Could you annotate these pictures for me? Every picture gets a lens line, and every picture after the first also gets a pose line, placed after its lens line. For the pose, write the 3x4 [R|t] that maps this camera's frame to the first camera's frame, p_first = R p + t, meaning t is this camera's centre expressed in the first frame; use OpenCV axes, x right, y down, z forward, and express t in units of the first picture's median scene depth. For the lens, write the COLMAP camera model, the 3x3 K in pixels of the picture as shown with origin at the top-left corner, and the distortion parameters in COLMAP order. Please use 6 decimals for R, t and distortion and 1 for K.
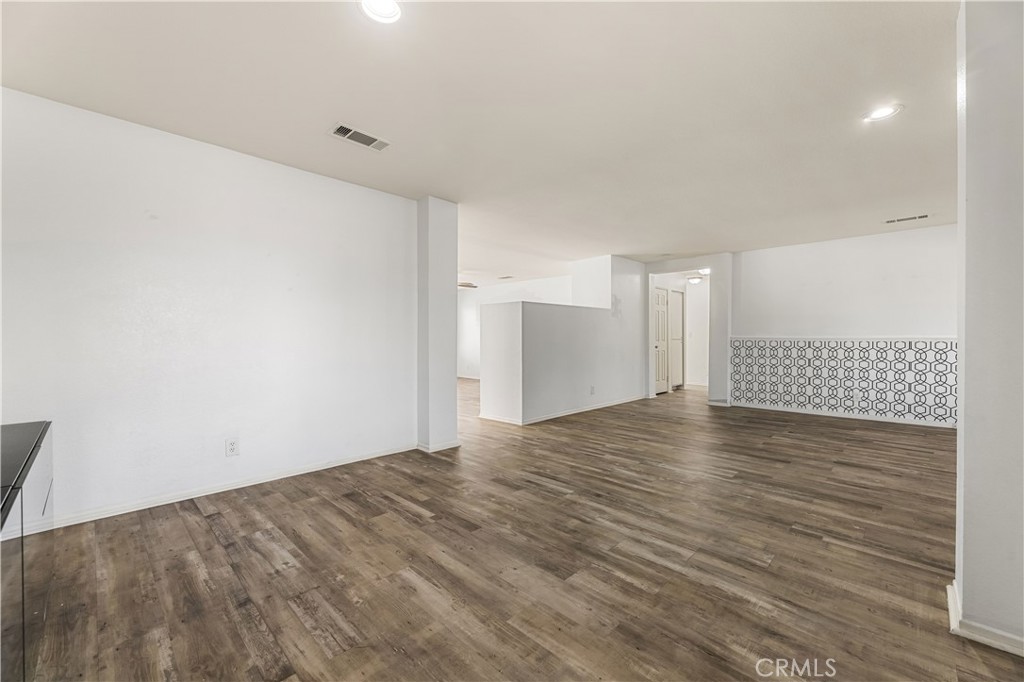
lens RADIAL K [[410.6, 0, 511.0], [0, 410.6, 337.3], [0, 0, 1]] dist [0.001181, 0.000279]
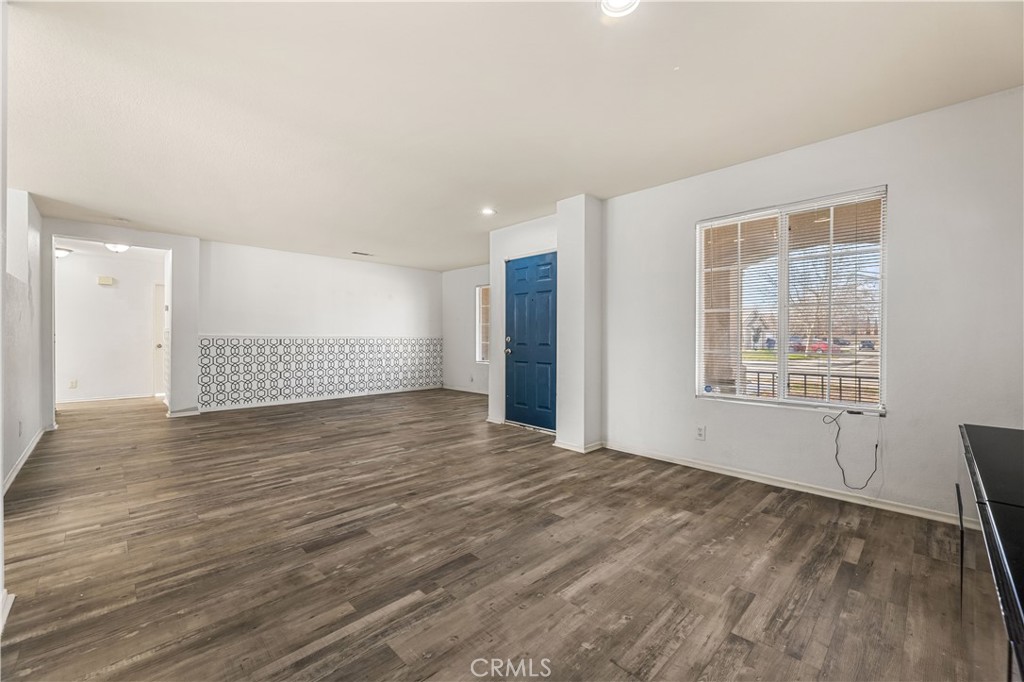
lens RADIAL K [[410.6, 0, 512.2], [0, 410.6, 341.5], [0, 0, 1]] dist [0.001181, 0.000279]
pose [[0.024613, -0.010899, 0.999638, -0.765218], [-0.004597, 0.999929, 0.011016, 0.001978], [-0.999686, -0.004867, 0.024562, 0.725531]]
